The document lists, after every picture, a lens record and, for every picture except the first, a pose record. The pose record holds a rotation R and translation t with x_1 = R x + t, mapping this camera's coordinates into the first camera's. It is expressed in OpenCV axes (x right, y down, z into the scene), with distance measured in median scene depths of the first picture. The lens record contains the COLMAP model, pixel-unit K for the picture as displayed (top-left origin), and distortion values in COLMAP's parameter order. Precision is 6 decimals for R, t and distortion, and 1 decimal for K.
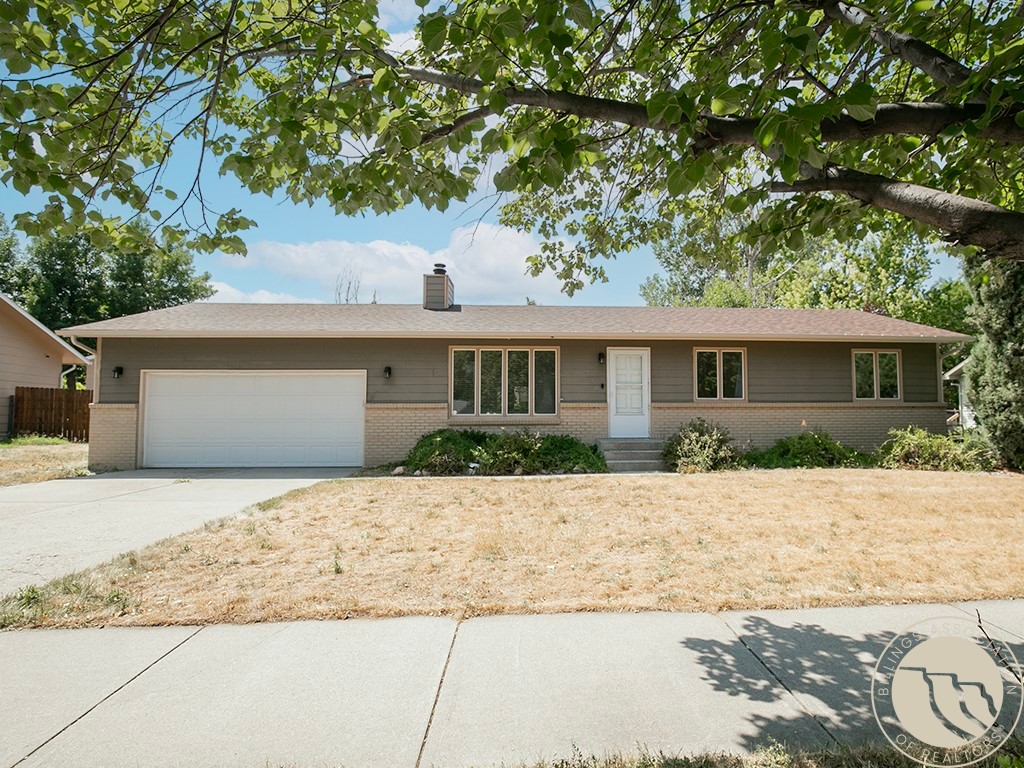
lens RADIAL K [[514.1, 0, 508.2], [0, 514.1, 386.8], [0, 0, 1]] dist [-0.026995, 0.001587]
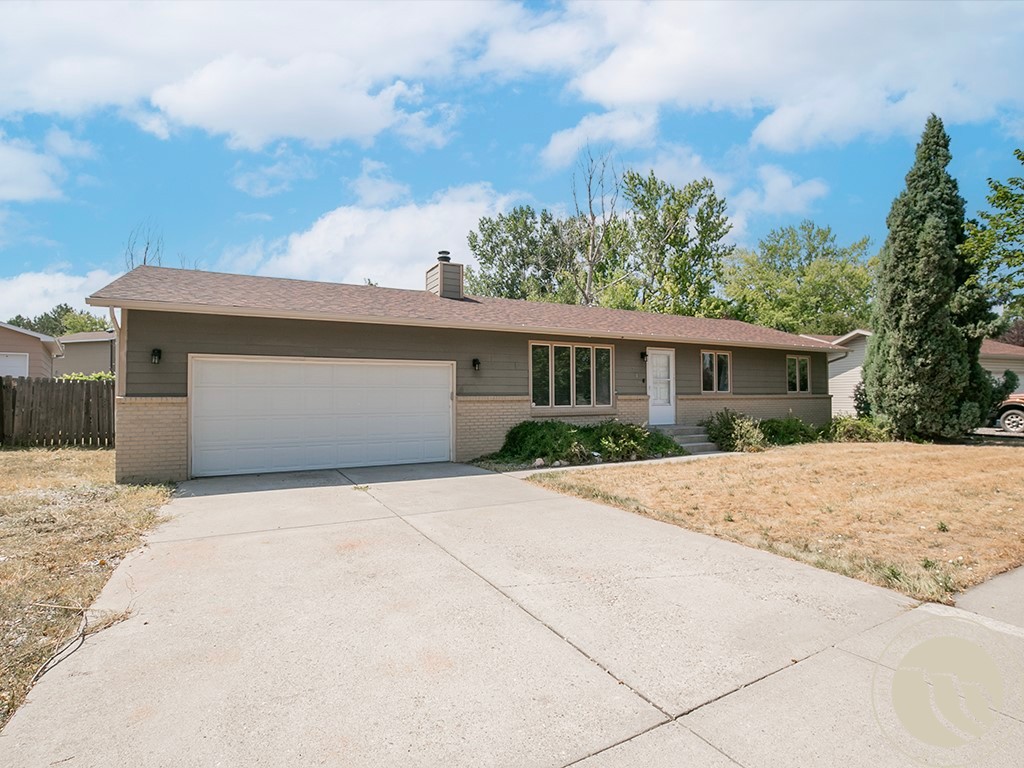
lens RADIAL K [[514.1, 0, 508.2], [0, 514.1, 386.8], [0, 0, 1]] dist [-0.026995, 0.001587]
pose [[0.909900, 0.006631, 0.414775, -0.576700], [-0.017943, 0.999566, 0.023382, -0.009177], [-0.414440, -0.028718, 0.909623, 0.075811]]
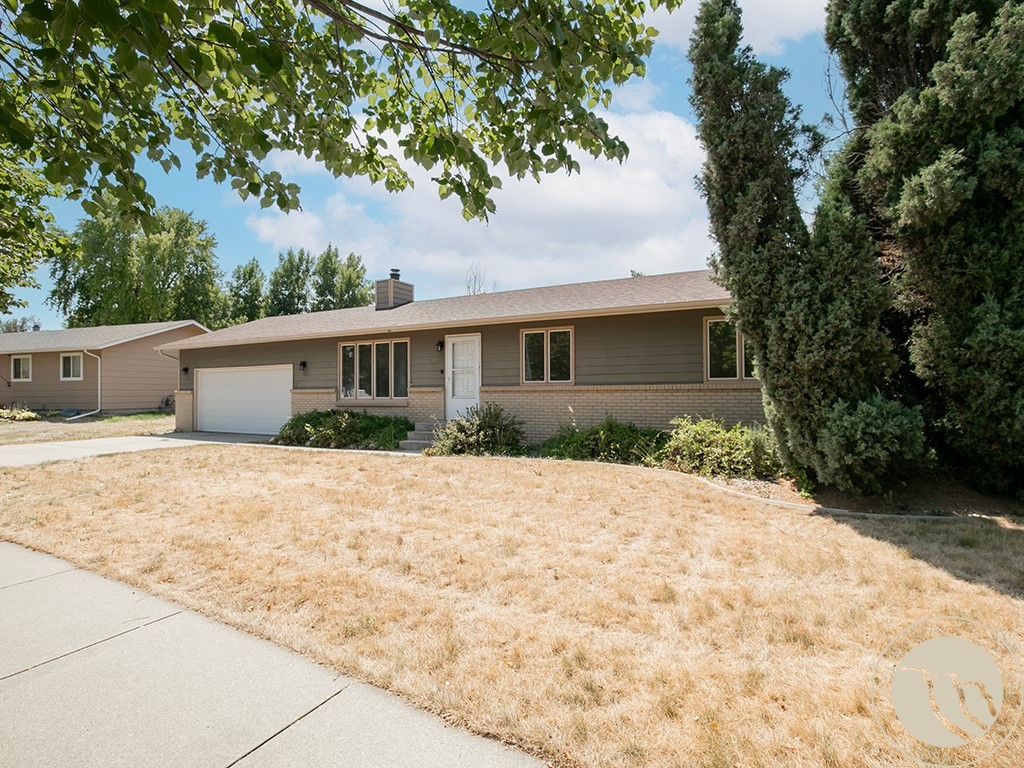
lens RADIAL K [[514.1, 0, 508.2], [0, 514.1, 386.8], [0, 0, 1]] dist [-0.026995, 0.001587]
pose [[0.860024, -0.009077, -0.510173, 0.861245], [0.033598, 0.998679, 0.038869, -0.006982], [0.509146, -0.050569, 0.859193, 0.141460]]
